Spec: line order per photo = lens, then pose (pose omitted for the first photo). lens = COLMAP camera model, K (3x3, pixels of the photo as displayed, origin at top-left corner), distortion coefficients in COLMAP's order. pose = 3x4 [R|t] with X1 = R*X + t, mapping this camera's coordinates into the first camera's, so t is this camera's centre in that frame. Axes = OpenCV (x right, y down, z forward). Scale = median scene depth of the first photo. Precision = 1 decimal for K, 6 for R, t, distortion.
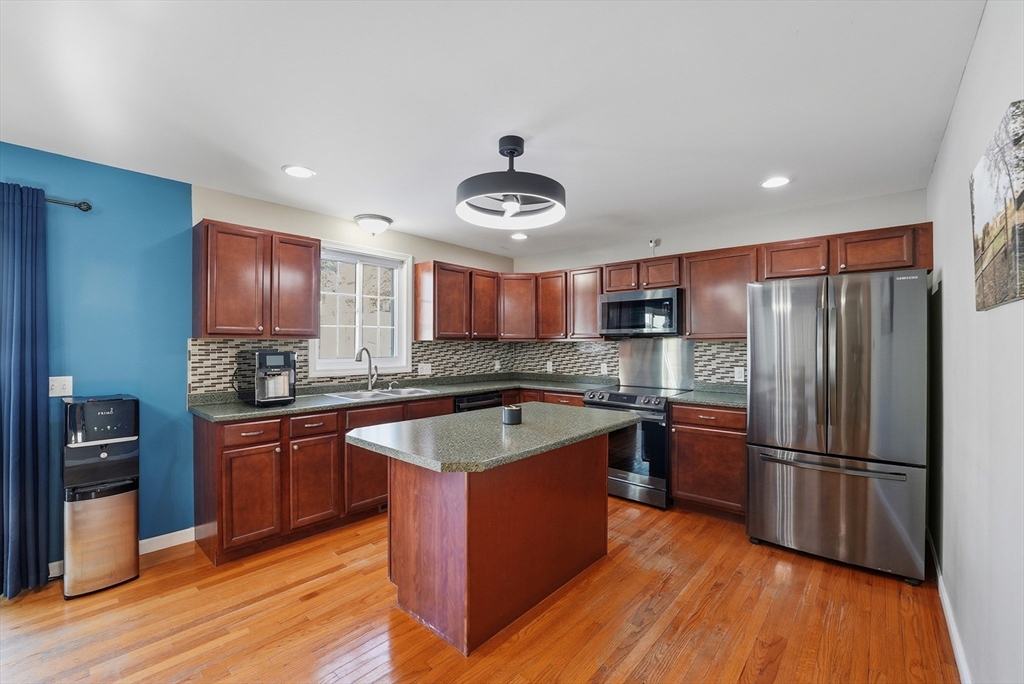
lens RADIAL K [[422.4, 0, 508.3], [0, 422.4, 342.5], [0, 0, 1]] dist [-0.023364, 0.000668]
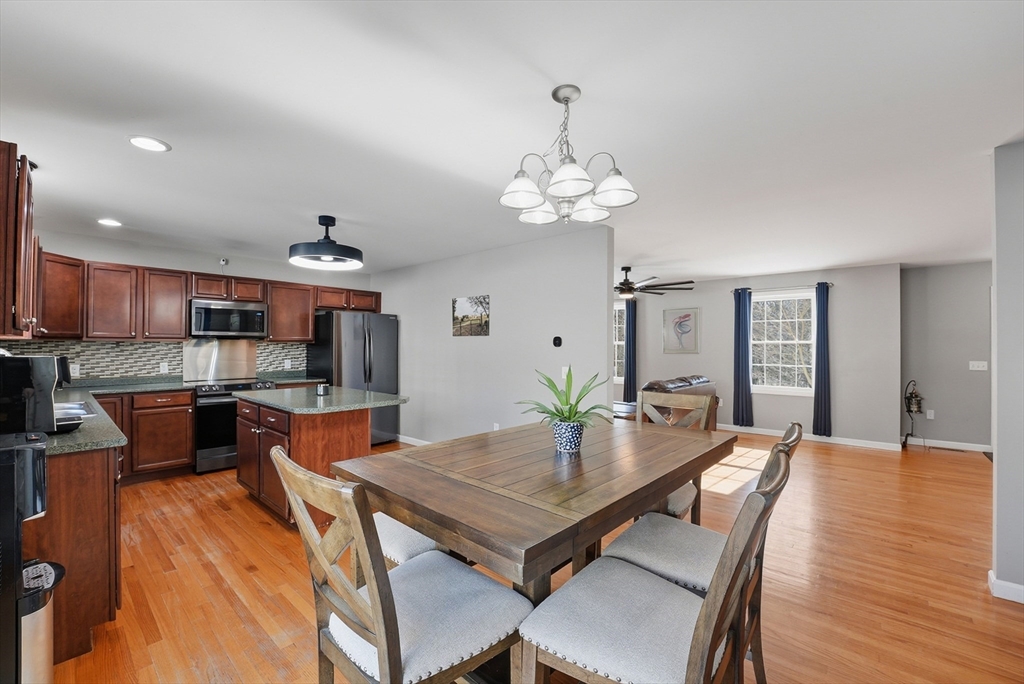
lens RADIAL K [[422.4, 0, 511.0], [0, 422.4, 341.1], [0, 0, 1]] dist [-0.023364, 0.000668]
pose [[0.004864, 0.008349, 0.999953, -0.881185], [-0.007831, 0.999935, -0.008311, -0.001261], [-0.999958, -0.007790, 0.004929, 0.163415]]
